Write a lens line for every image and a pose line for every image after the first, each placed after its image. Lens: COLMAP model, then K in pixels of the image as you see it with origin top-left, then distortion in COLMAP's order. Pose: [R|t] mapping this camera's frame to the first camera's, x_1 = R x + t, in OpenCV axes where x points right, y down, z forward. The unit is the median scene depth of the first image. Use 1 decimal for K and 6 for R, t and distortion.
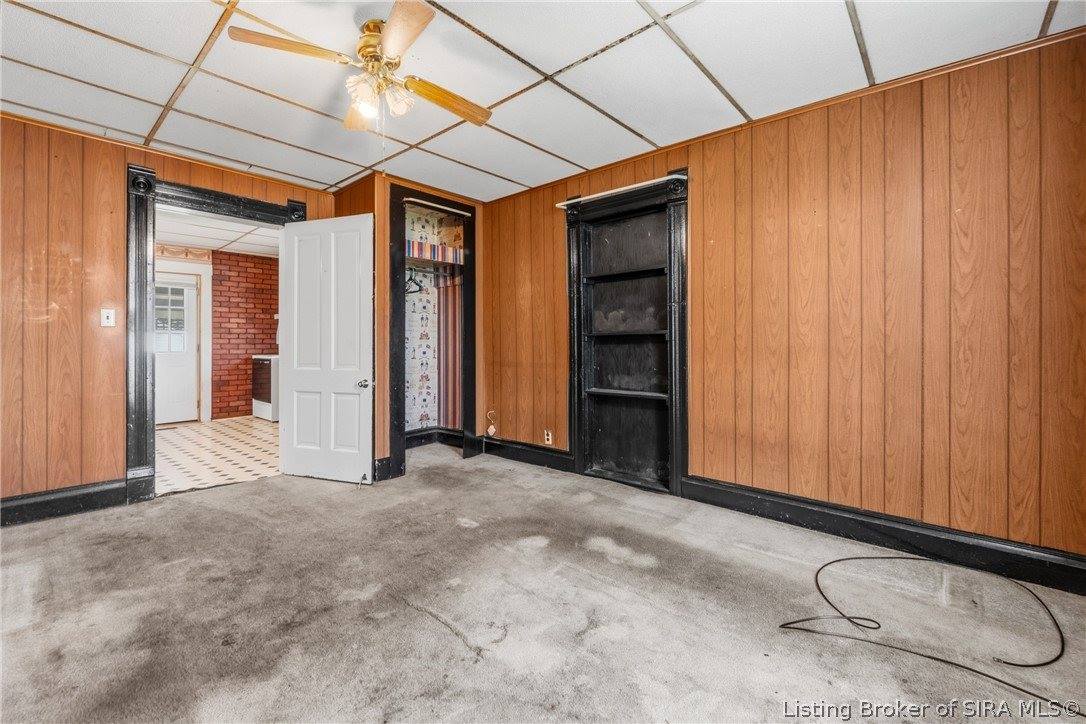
lens RADIAL K [[456.5, 0, 539.9], [0, 456.5, 336.6], [0, 0, 1]] dist [-0.008170, 0.000279]
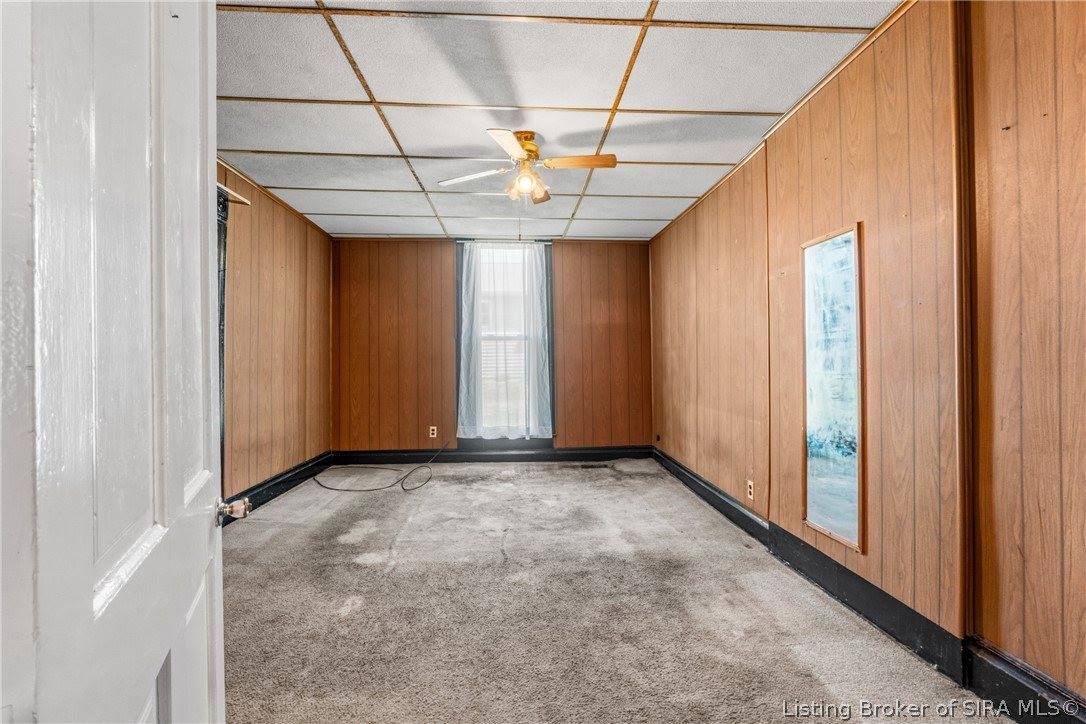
lens RADIAL K [[456.5, 0, 544.7], [0, 456.5, 359.6], [0, 0, 1]] dist [-0.008170, 0.000279]
pose [[-0.713502, 0.008058, 0.700607, -1.222210], [0.008054, 0.999962, -0.003298, 0.008540], [-0.700607, 0.003290, -0.713539, 1.747326]]
